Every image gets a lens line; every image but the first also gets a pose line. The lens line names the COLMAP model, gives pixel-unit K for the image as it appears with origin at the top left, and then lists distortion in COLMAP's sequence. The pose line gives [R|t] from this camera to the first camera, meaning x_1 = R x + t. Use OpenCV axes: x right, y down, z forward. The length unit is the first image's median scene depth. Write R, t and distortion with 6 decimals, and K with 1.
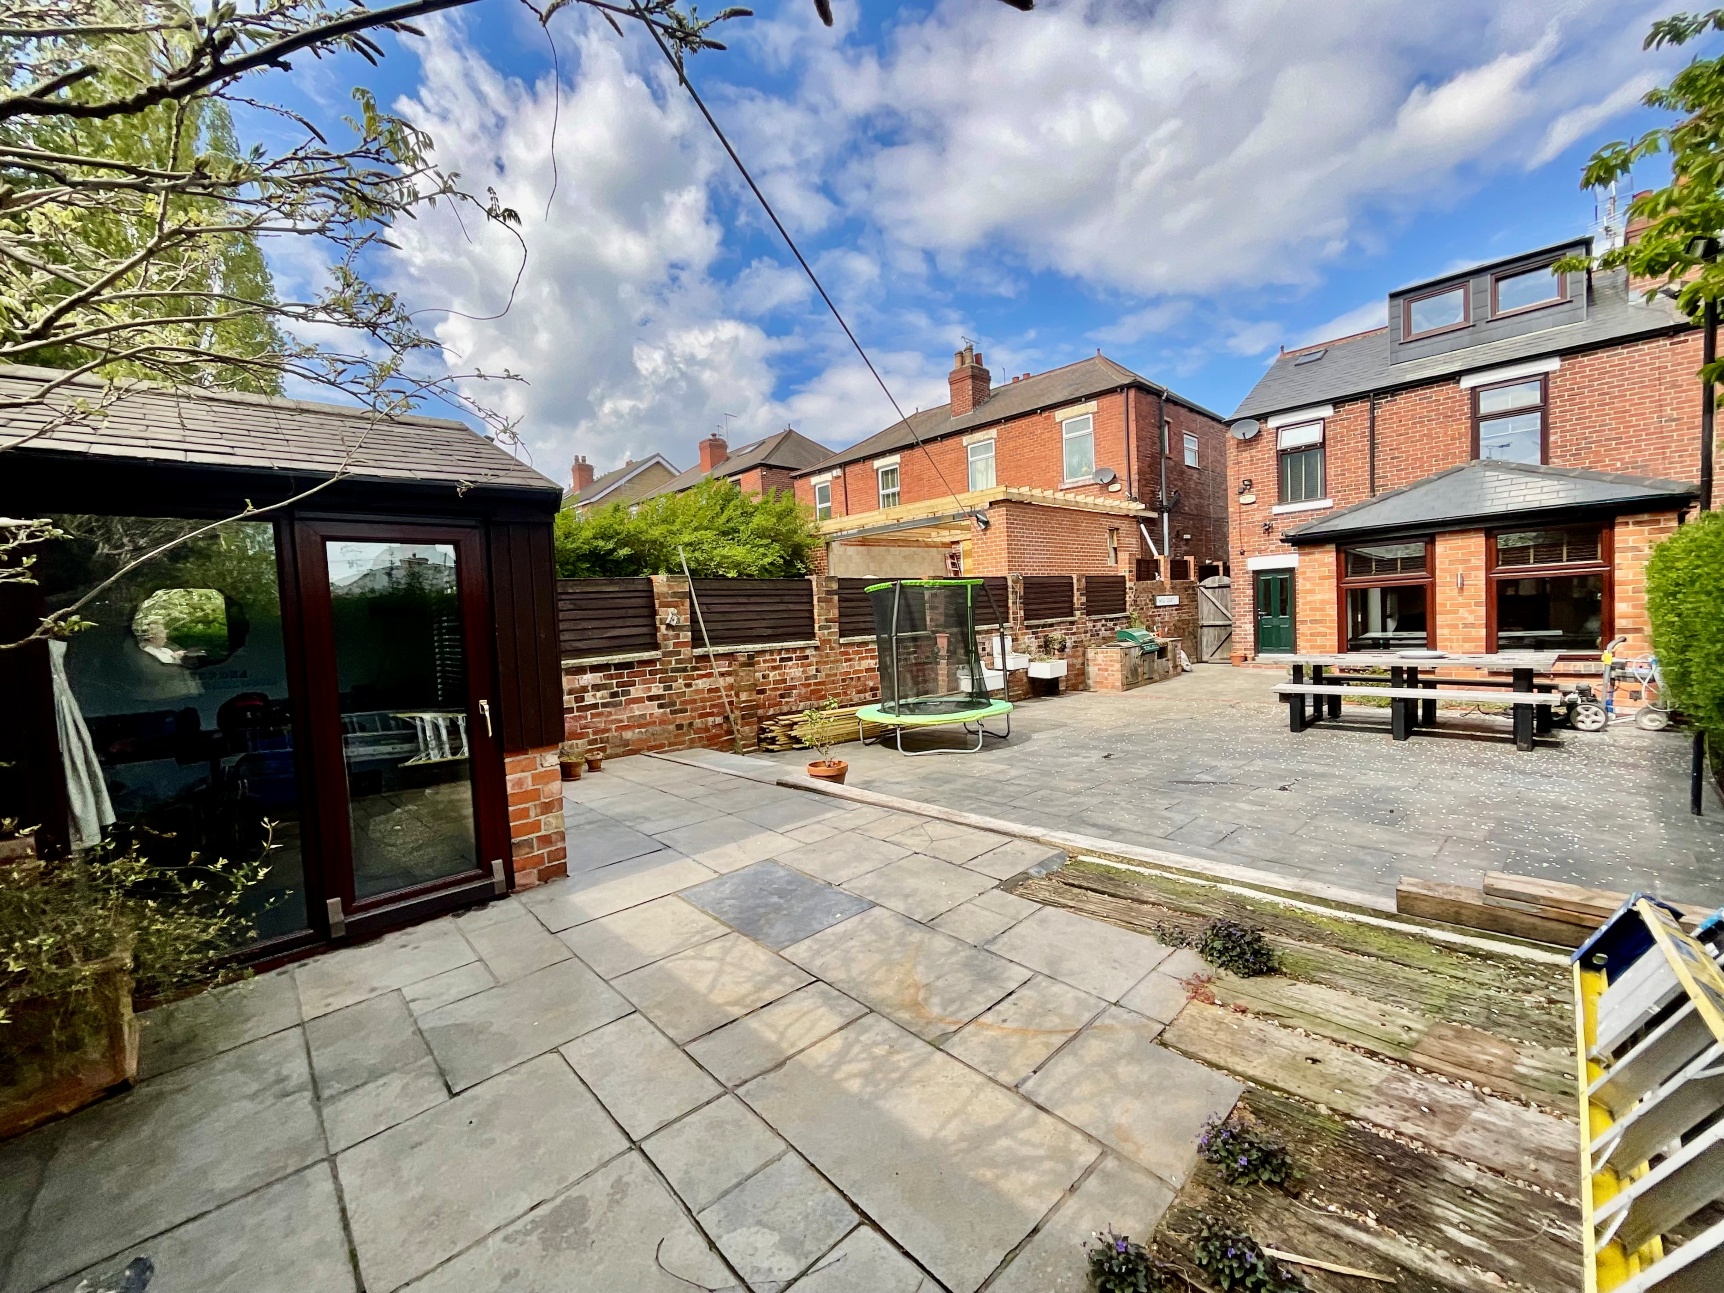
lens RADIAL K [[696.3, 0, 861.0], [0, 696.3, 649.2], [0, 0, 1]] dist [-0.001322, -0.000293]
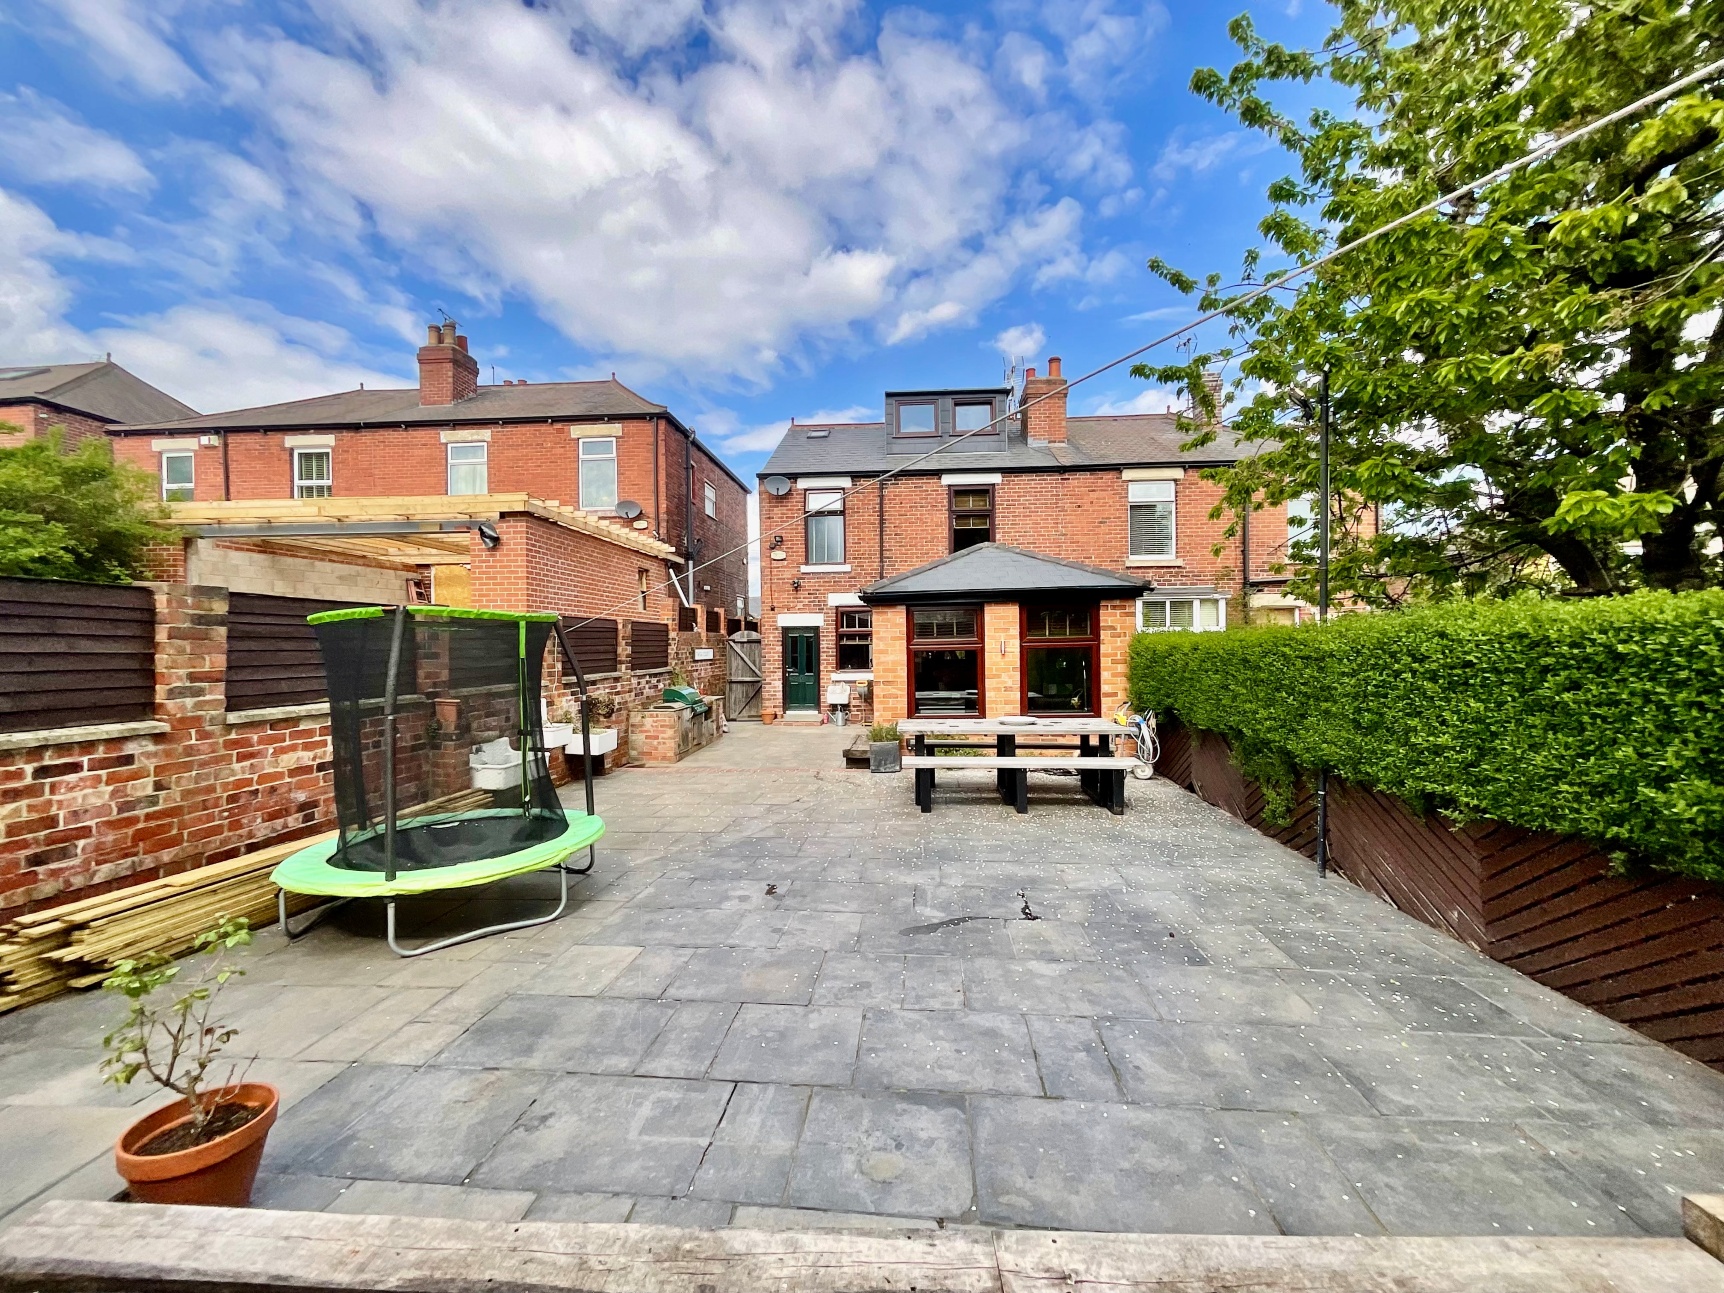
lens RADIAL K [[696.3, 0, 861.0], [0, 696.3, 649.2], [0, 0, 1]] dist [-0.001322, -0.000293]
pose [[0.742362, 0.038393, 0.668898, -0.017844], [0.008998, 0.997695, -0.067252, -0.015081], [-0.669938, 0.055944, 0.740306, 0.209575]]
